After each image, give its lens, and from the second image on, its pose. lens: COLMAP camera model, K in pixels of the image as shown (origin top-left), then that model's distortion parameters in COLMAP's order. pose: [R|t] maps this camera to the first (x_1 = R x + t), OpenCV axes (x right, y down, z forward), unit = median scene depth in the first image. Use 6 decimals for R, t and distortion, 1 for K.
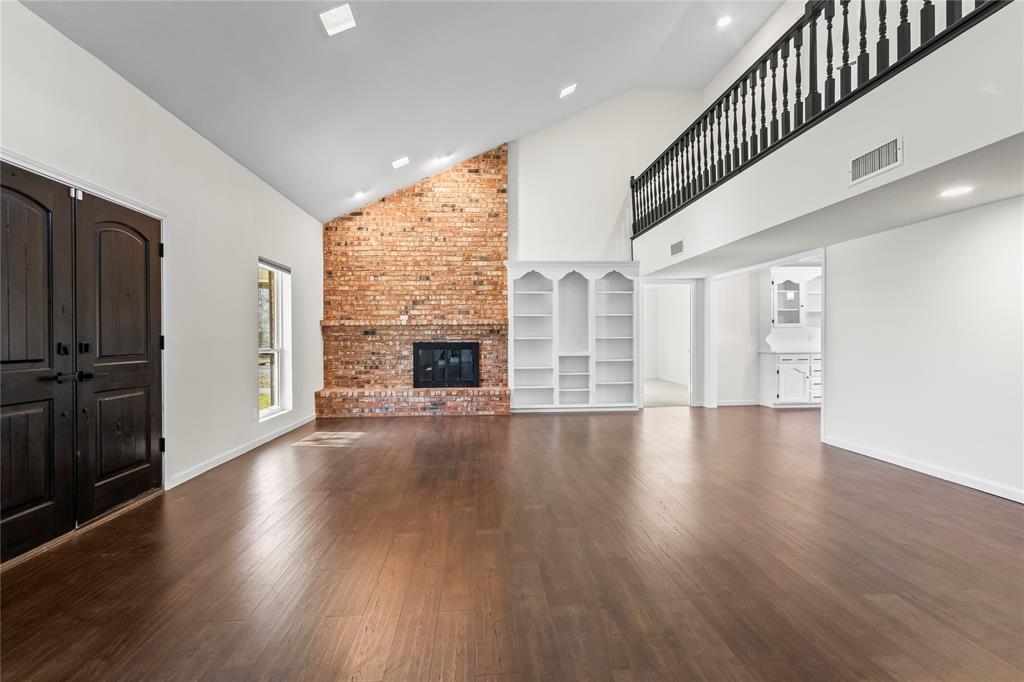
lens RADIAL K [[469.6, 0, 511.6], [0, 469.6, 338.3], [0, 0, 1]] dist [0.008193, -0.000858]
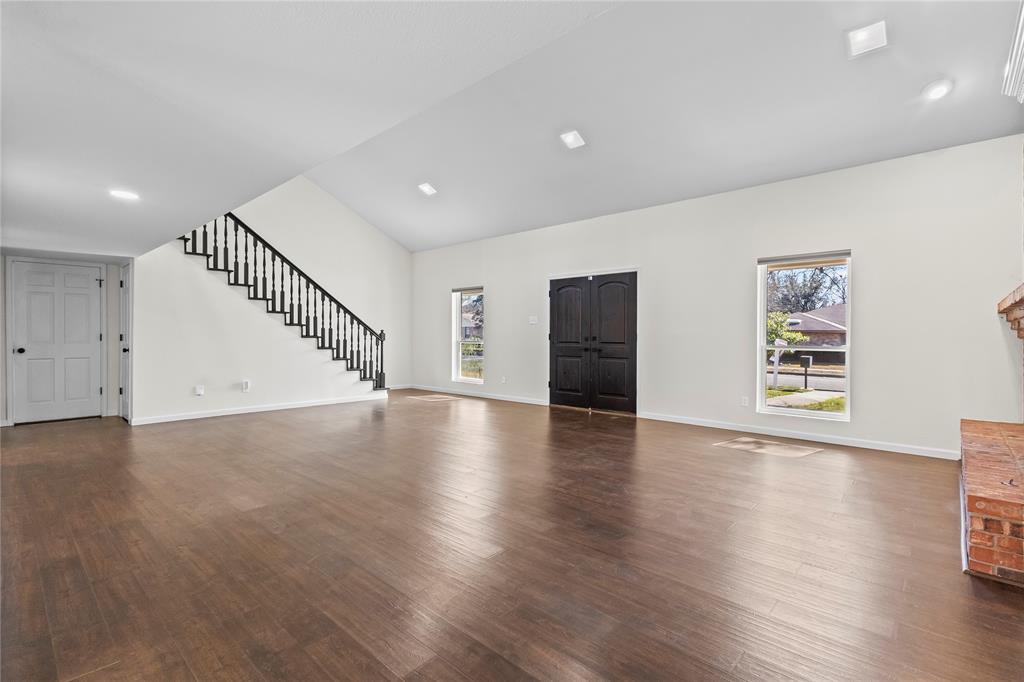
lens RADIAL K [[469.6, 0, 511.6], [0, 469.6, 338.3], [0, 0, 1]] dist [0.008193, -0.000858]
pose [[-0.728327, 0.008463, -0.685177, 0.432555], [0.002148, 0.999947, 0.010067, -0.002690], [0.685226, 0.005860, -0.728307, 0.981733]]
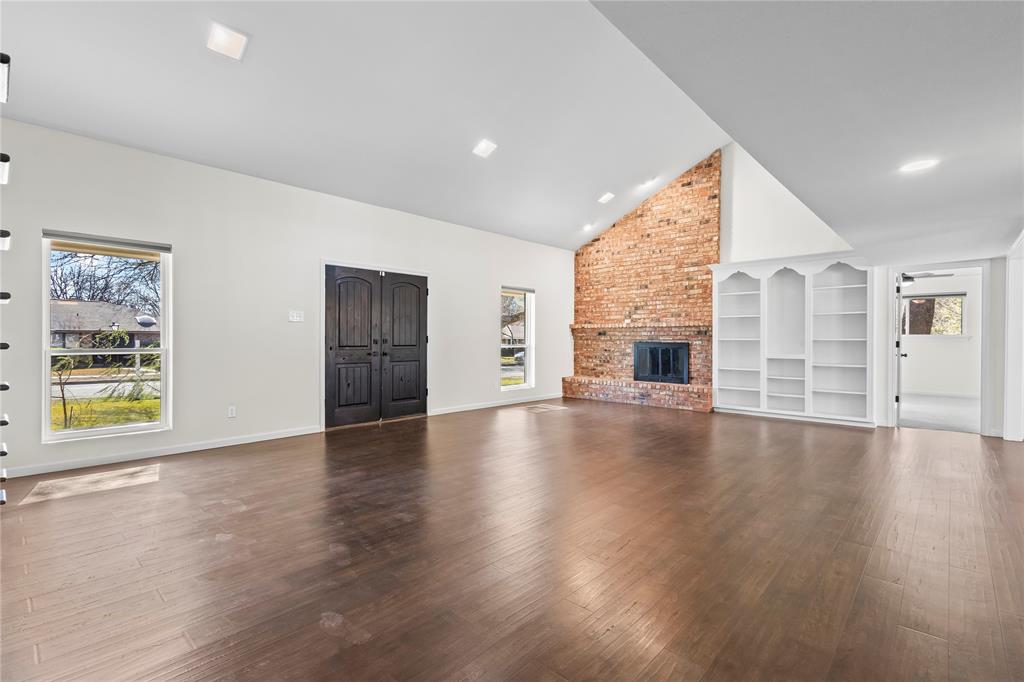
lens RADIAL K [[469.6, 0, 511.6], [0, 469.6, 338.3], [0, 0, 1]] dist [0.008193, -0.000858]
pose [[0.681764, 0.007943, -0.731529, 0.445855], [-0.007478, 0.999964, 0.003889, -0.002644], [0.731534, 0.002818, 0.681800, -0.032221]]
